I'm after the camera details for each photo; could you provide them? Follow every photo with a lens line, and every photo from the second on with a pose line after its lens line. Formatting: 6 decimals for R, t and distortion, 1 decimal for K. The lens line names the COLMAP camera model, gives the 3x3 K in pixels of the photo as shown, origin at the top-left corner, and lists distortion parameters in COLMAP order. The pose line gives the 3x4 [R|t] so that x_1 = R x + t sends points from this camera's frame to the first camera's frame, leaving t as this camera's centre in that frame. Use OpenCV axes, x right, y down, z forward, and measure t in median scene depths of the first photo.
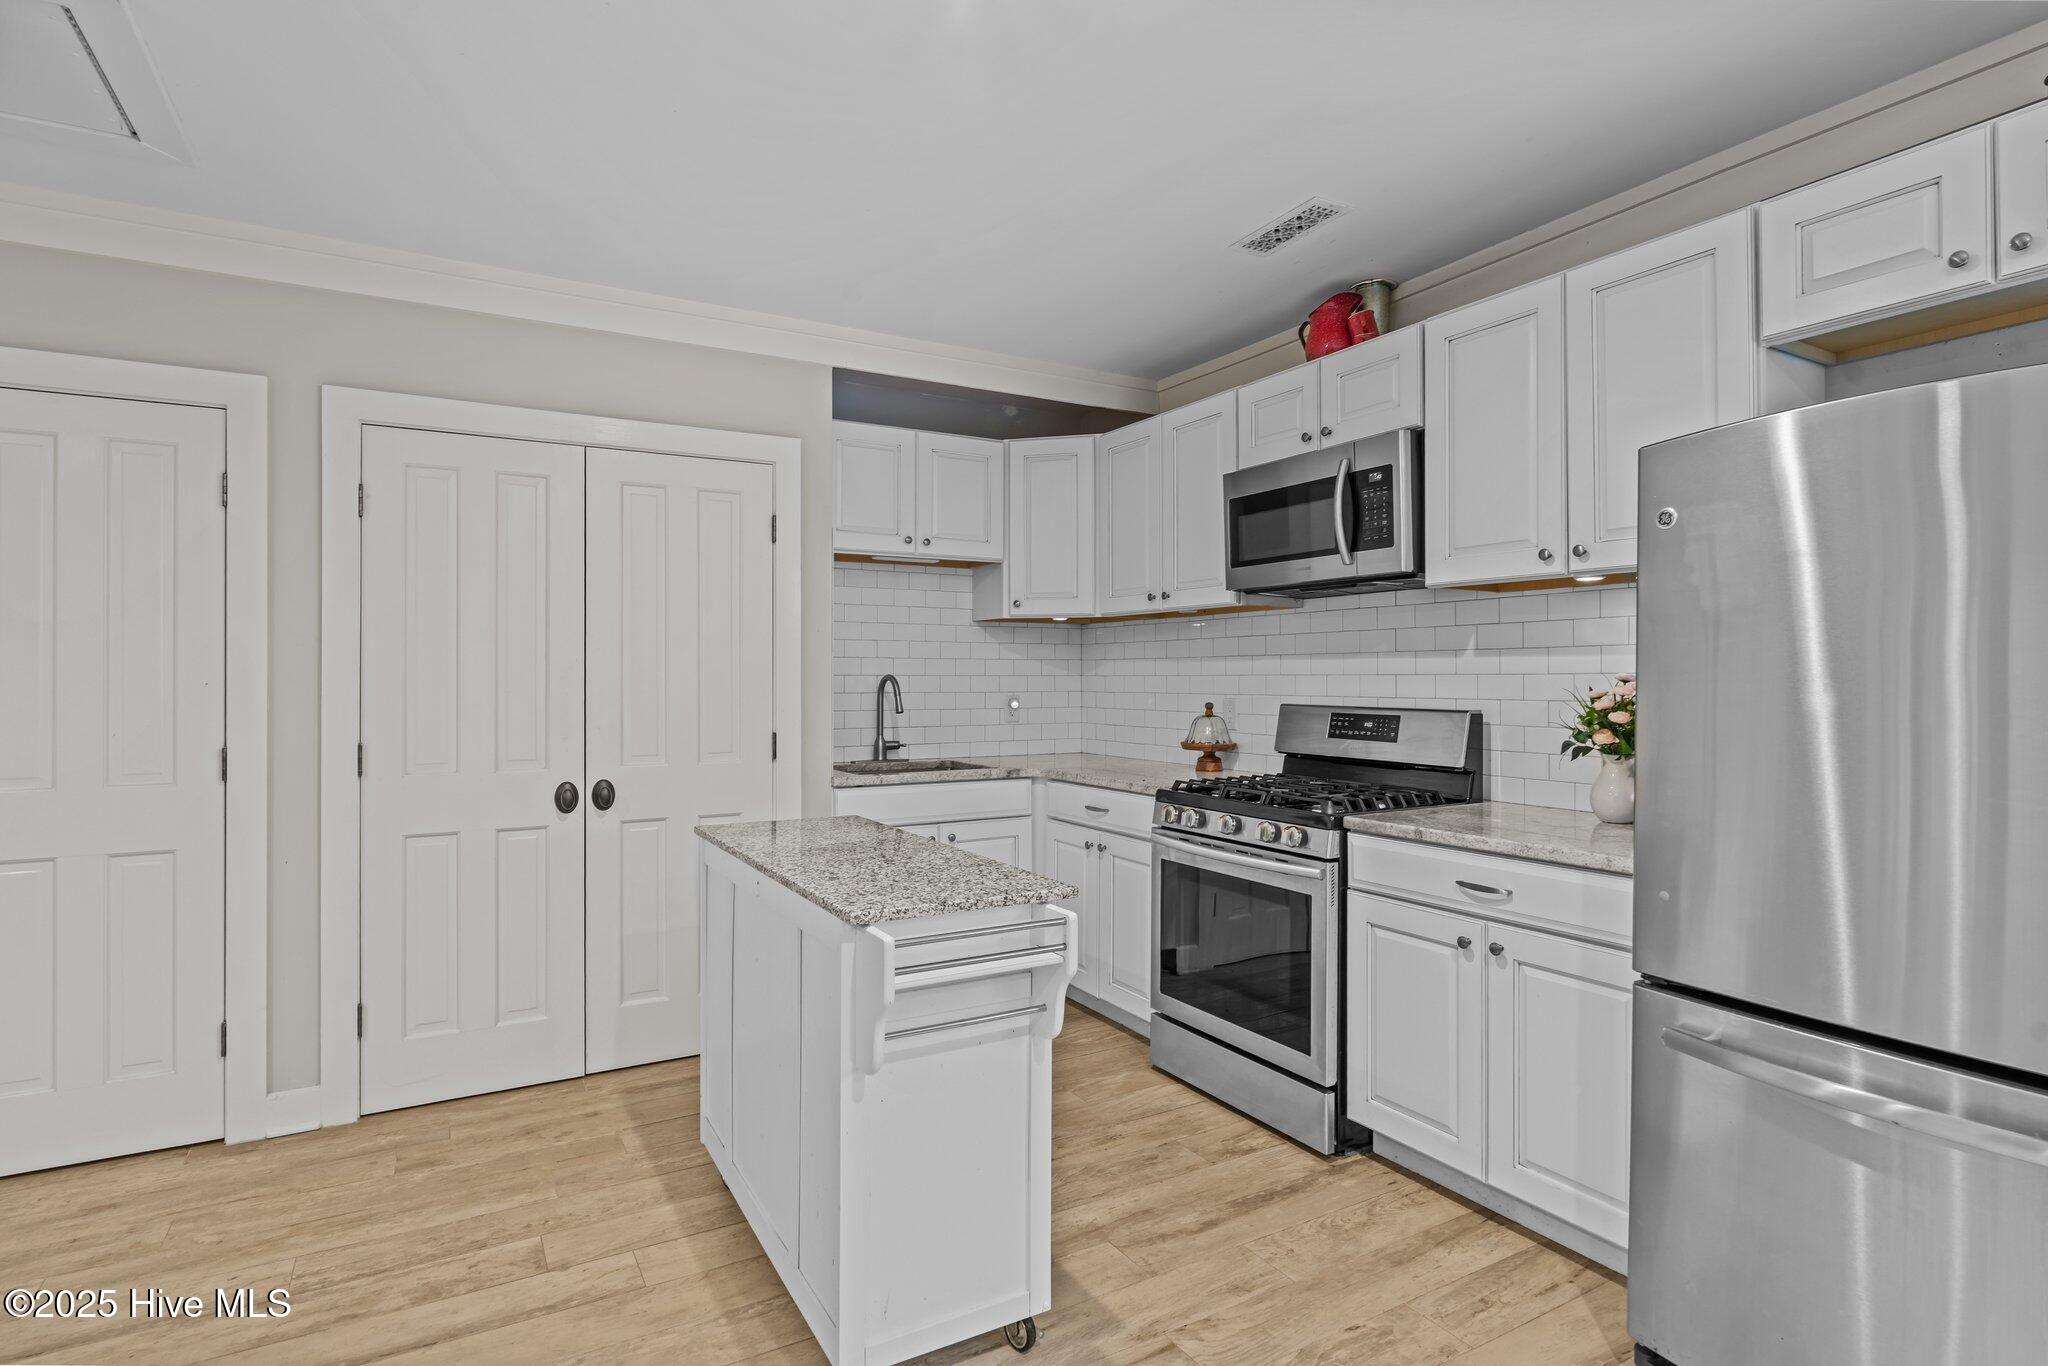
lens RADIAL K [[1028.0, 0, 1013.6], [0, 1028.0, 669.7], [0, 0, 1]] dist [-0.003740, 0.000162]
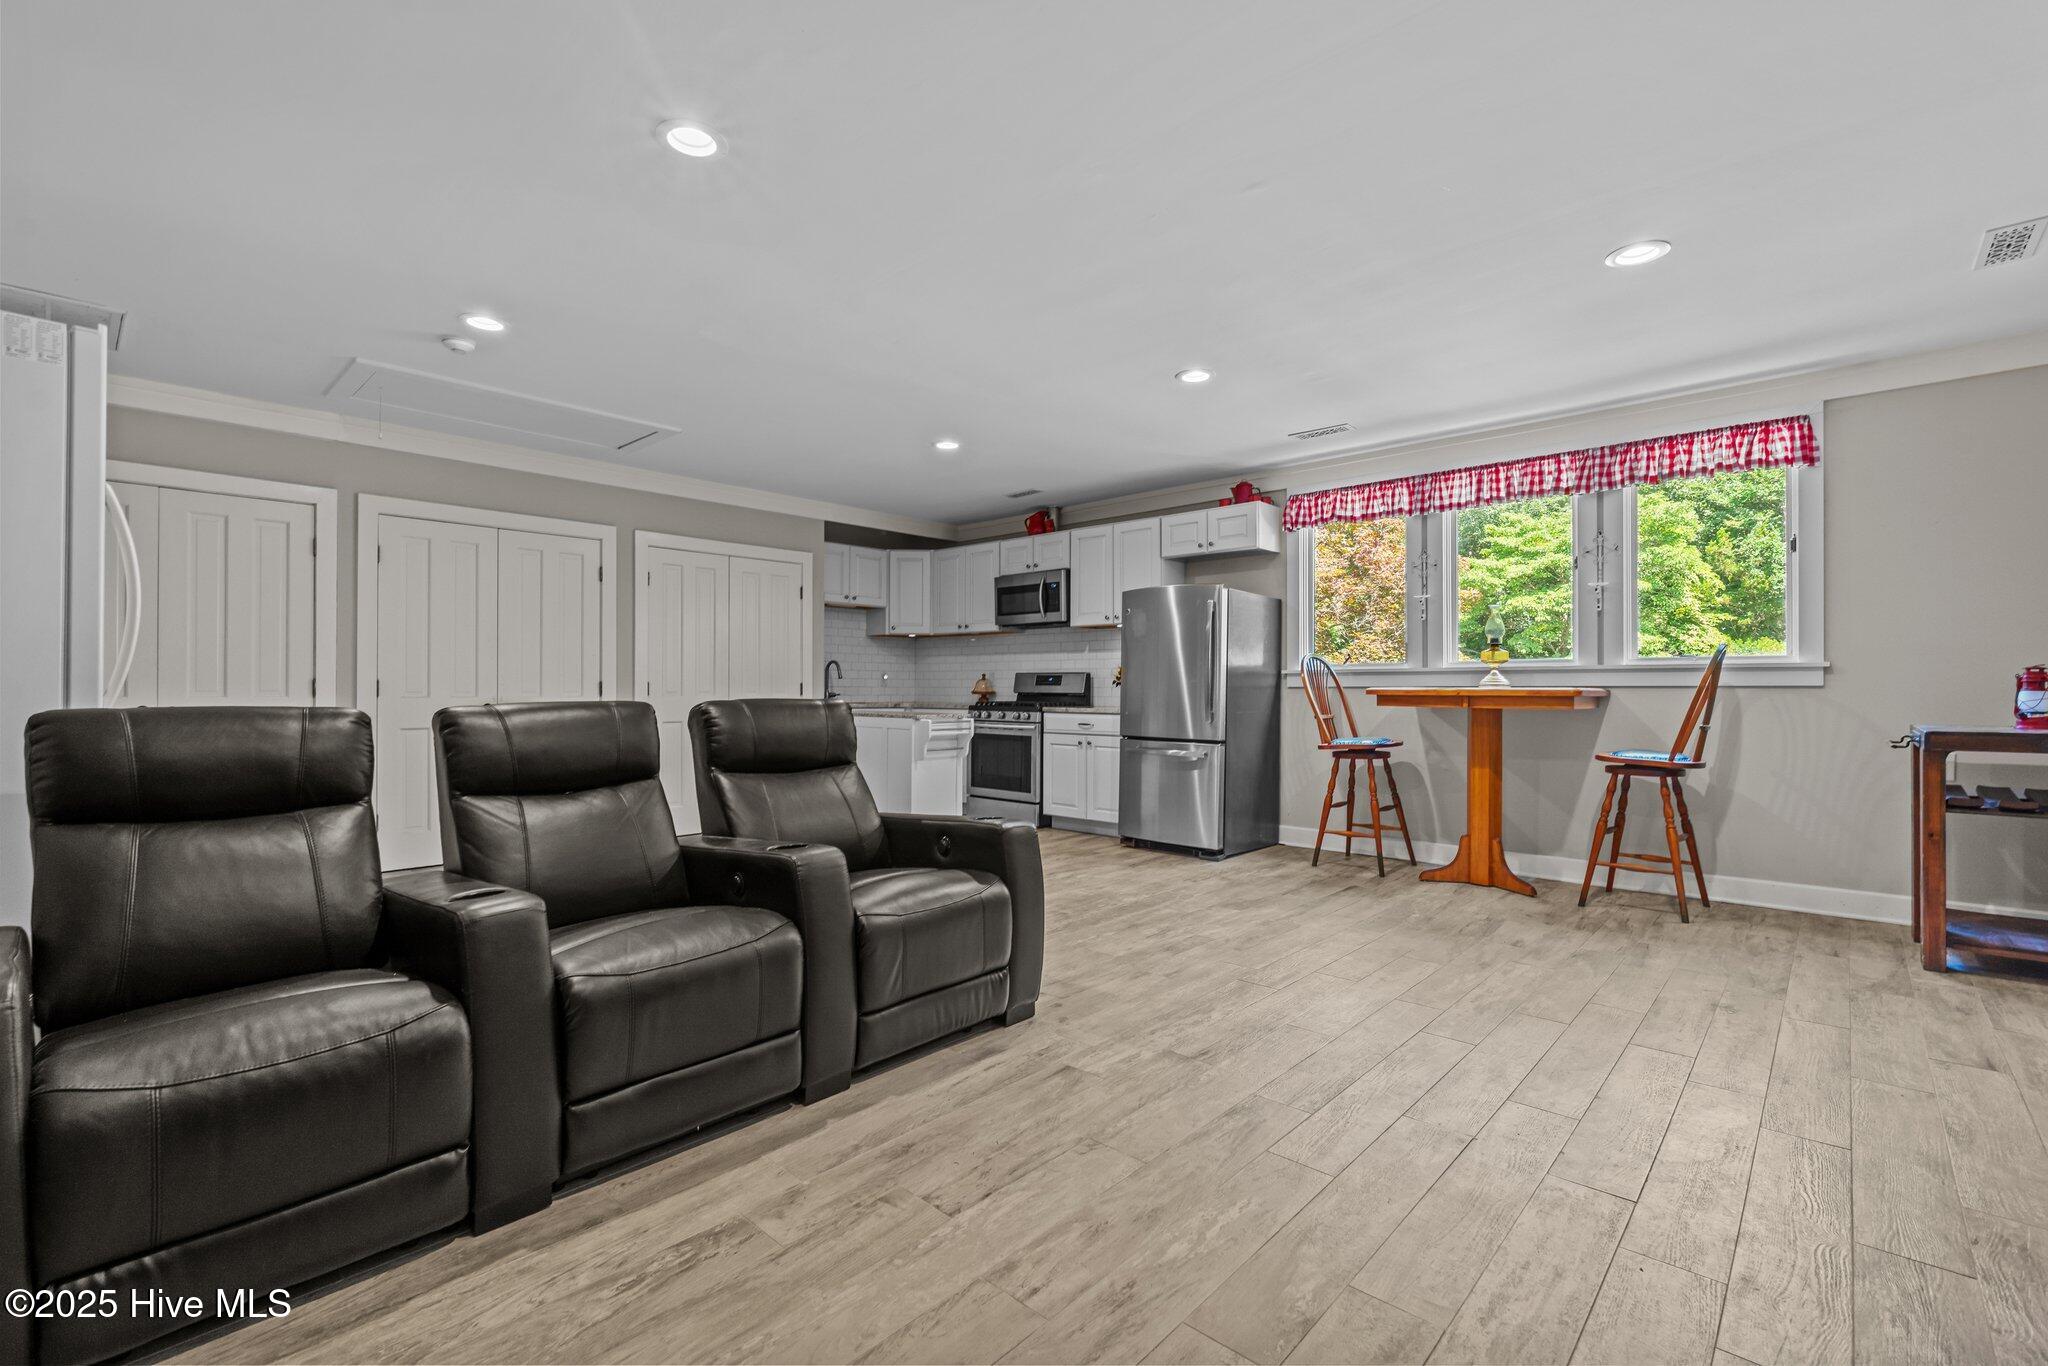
lens RADIAL K [[904.2, 0, 1026.5], [0, 904.2, 687.1], [0, 0, 1]] dist [-0.007974, 0.000400]
pose [[0.951638, 0.005147, 0.307177, -0.415006], [-0.006181, 0.999978, 0.002394, 0.069606], [-0.307158, -0.004177, 0.951649, -1.158808]]
